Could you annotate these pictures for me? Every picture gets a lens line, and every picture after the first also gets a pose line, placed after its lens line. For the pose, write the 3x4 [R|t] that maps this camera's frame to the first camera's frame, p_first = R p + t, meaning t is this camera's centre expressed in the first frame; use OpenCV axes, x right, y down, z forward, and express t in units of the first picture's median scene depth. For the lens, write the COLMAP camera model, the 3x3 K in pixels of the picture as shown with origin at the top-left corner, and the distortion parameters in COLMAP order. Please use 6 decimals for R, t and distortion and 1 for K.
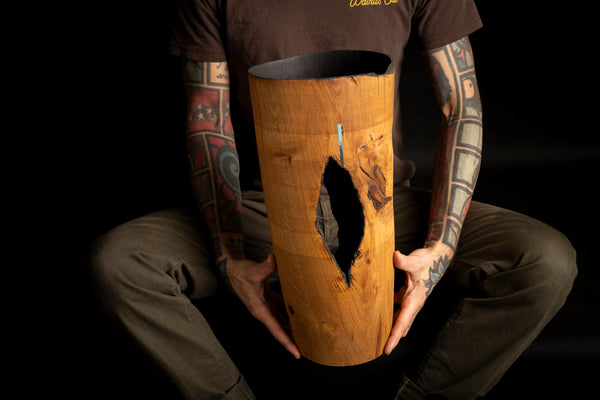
lens RADIAL K [[859.5, 0, 301.1], [0, 859.5, 205.2], [0, 0, 1]] dist [0.003886, 0.000000]
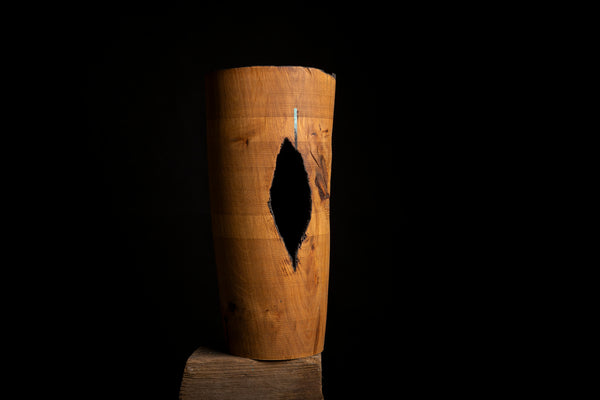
lens RADIAL K [[859.5, 0, 301.9], [0, 859.5, 198.8], [0, 0, 1]] dist [0.003886, 0.000000]
pose [[0.974379, 0.058256, 0.217235, -0.176477], [0.014425, 0.947697, -0.318847, 0.359963], [-0.224448, 0.313811, 0.922576, -0.005117]]
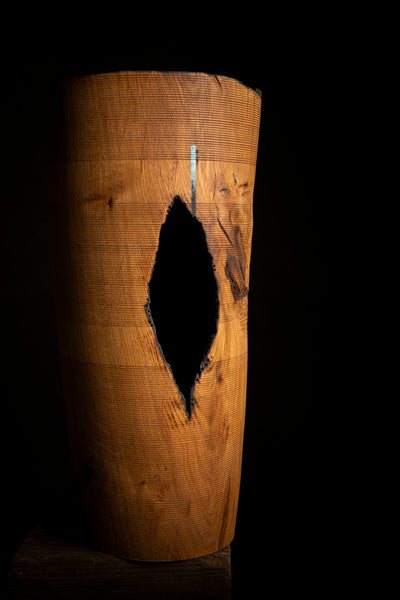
lens RADIAL K [[859.5, 0, 196.2], [0, 859.5, 294.6], [0, 0, 1]] dist [0.003886, 0.000000]
pose [[0.976469, 0.060015, 0.207138, -0.078826], [-0.001905, 0.962860, -0.269993, 0.183879], [-0.215648, 0.263245, 0.940318, 0.391354]]
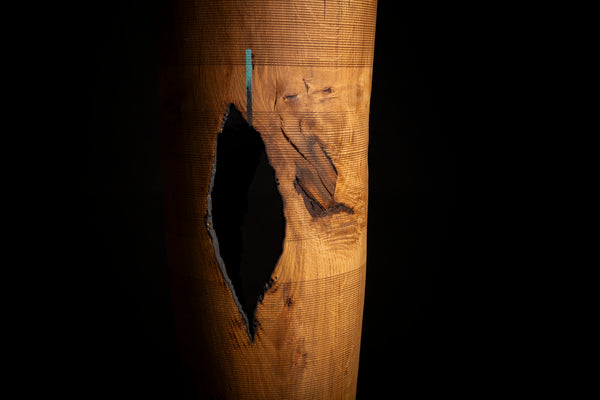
lens RADIAL K [[859.5, 0, 302.3], [0, 859.5, 199.1], [0, 0, 1]] dist [0.003886, 0.000000]
pose [[0.960204, 0.119354, -0.252512, 0.234932], [-0.171428, 0.965612, -0.195461, 0.114492], [0.220500, 0.230971, 0.947646, 0.435045]]
